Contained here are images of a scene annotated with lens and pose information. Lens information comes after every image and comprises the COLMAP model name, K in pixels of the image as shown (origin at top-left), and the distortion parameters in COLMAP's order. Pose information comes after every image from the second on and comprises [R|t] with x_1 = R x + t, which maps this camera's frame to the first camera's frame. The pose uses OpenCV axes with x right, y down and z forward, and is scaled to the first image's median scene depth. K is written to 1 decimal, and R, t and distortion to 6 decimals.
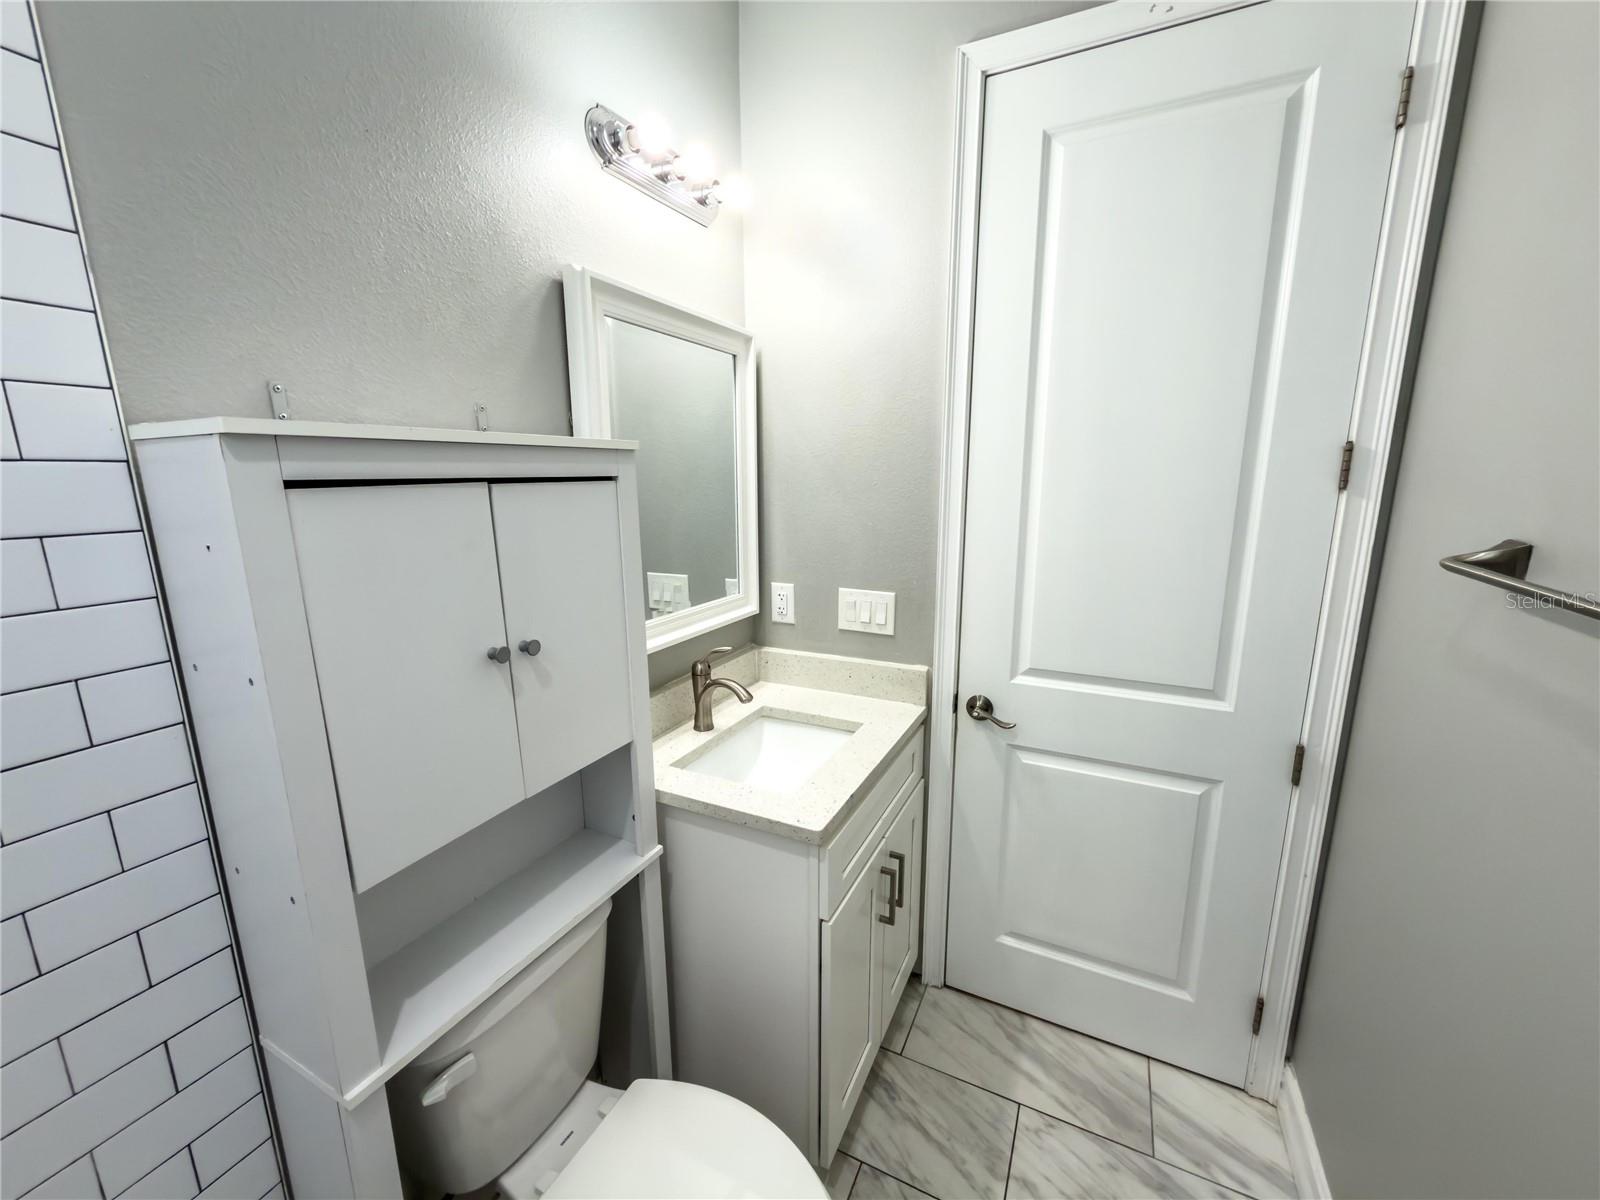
lens RADIAL K [[638.5, 0, 800.0], [0, 638.5, 600.0], [0, 0, 1]] dist [0.000459, -0.000321]
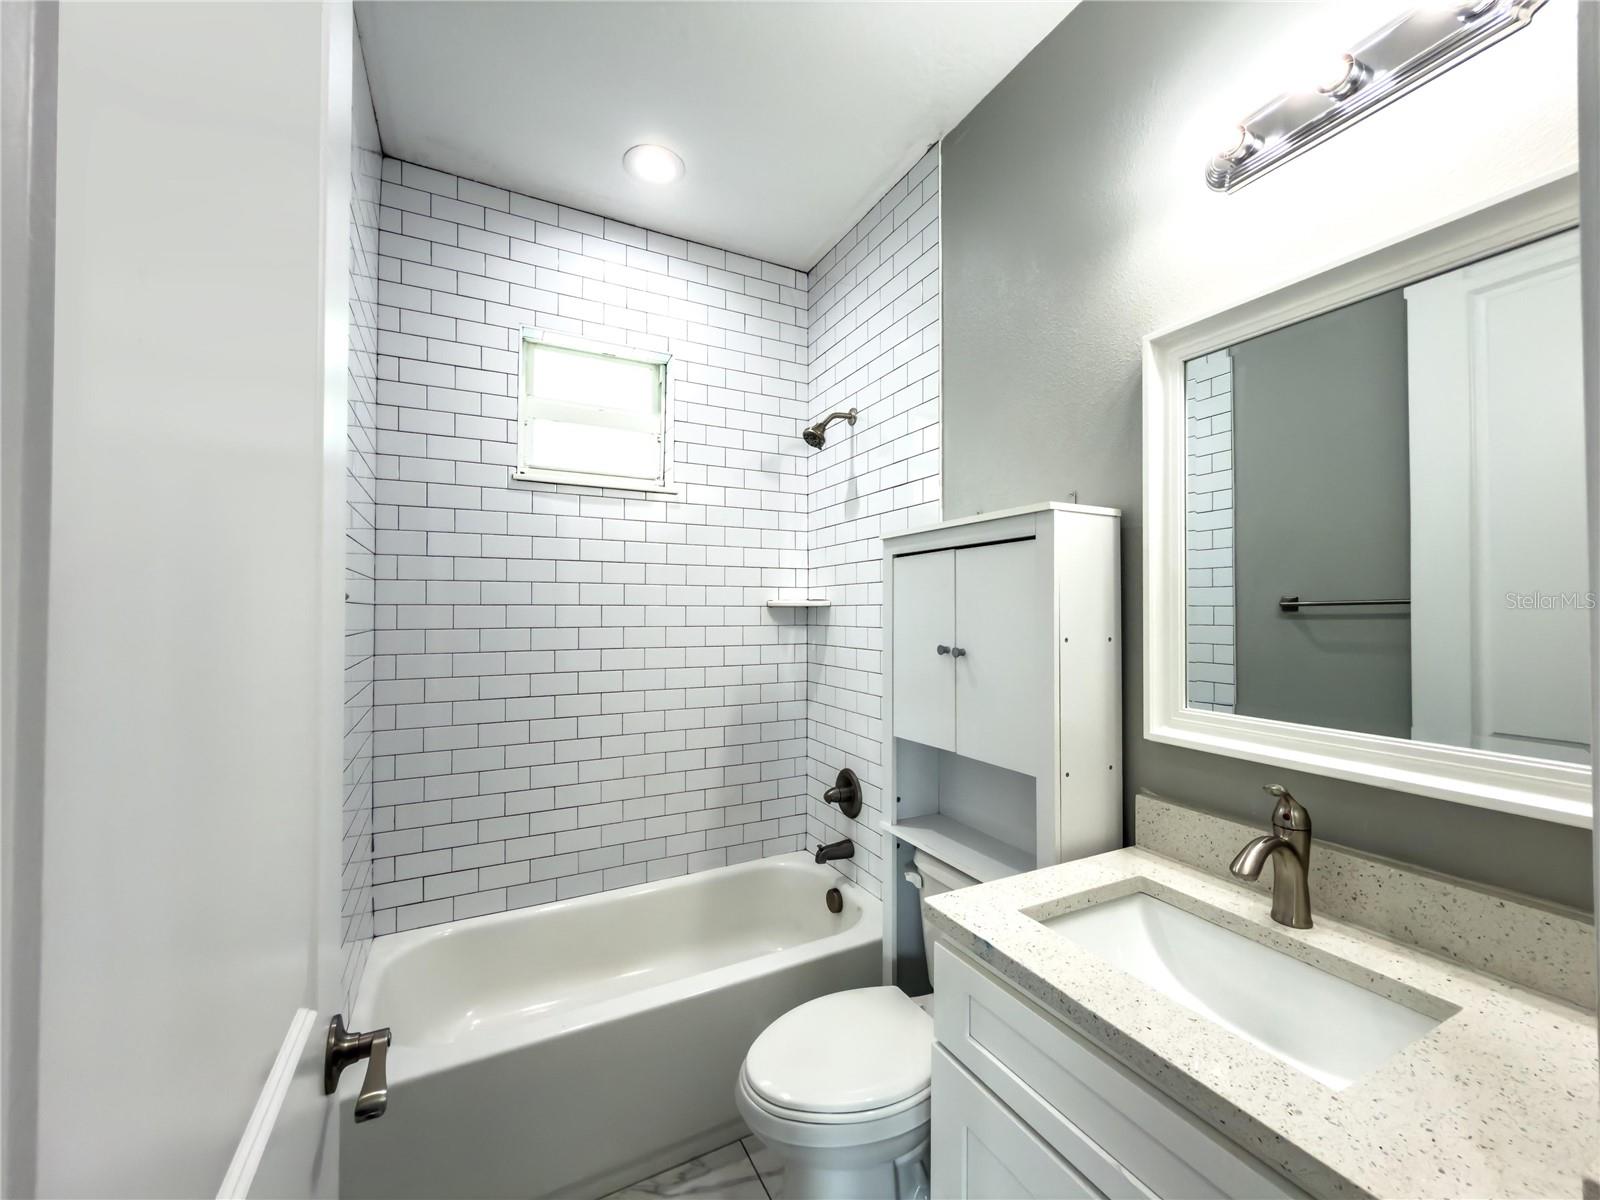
lens RADIAL K [[638.5, 0, 800.0], [0, 638.5, 600.0], [0, 0, 1]] dist [0.000459, -0.000321]
pose [[-0.594587, -0.007558, -0.803996, 1.025323], [-0.157248, 0.981739, 0.107062, -0.151222], [0.788505, 0.190085, -0.584917, 1.542661]]
